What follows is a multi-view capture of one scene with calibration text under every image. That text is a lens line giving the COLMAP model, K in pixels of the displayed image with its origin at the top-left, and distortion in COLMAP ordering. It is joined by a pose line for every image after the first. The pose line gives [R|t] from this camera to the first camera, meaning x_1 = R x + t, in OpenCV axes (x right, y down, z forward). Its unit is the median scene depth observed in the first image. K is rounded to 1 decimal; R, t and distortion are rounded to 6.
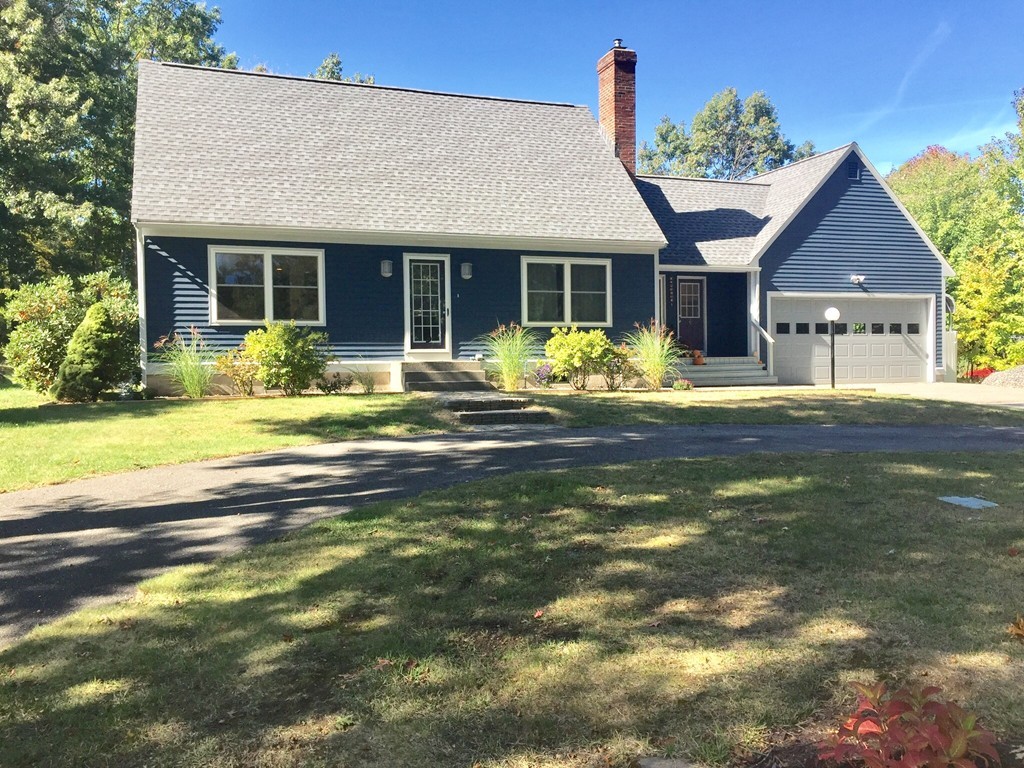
lens RADIAL K [[918.0, 0, 510.0], [0, 918.0, 376.9], [0, 0, 1]] dist [0.118889, -0.172871]
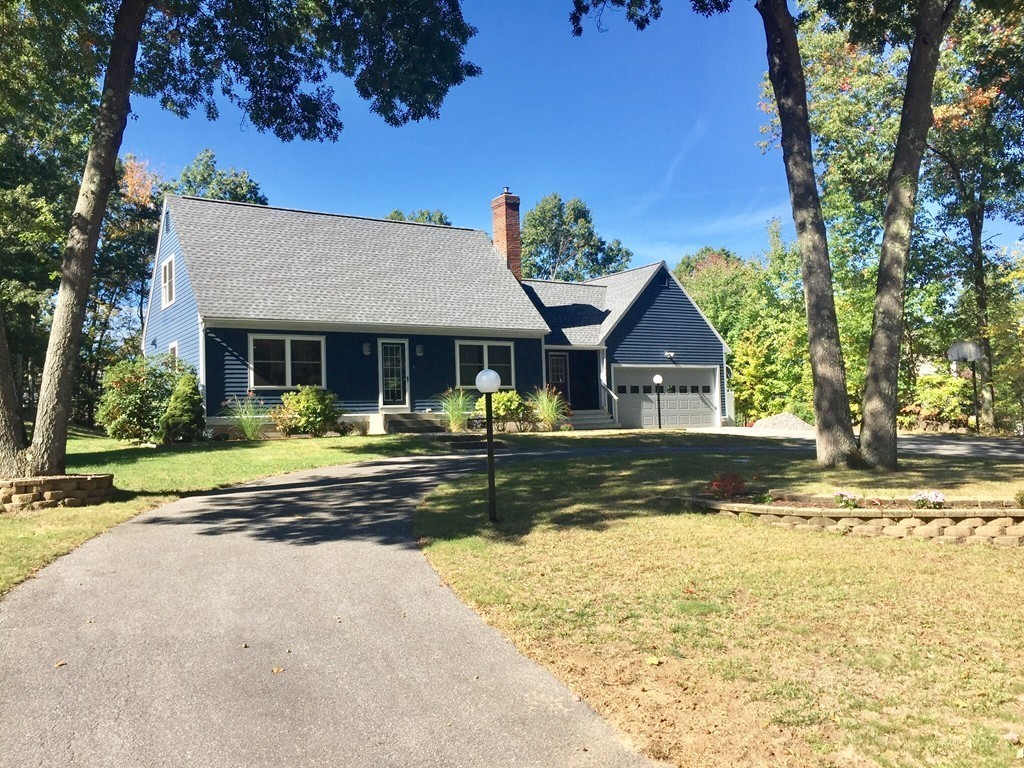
lens RADIAL K [[918.0, 0, 519.7], [0, 918.0, 381.4], [0, 0, 1]] dist [0.118889, -0.172871]
pose [[0.976246, -0.006529, 0.216567, -0.179629], [0.021003, 0.997690, -0.064601, 0.025265], [-0.215645, 0.067615, 0.974128, -0.371697]]
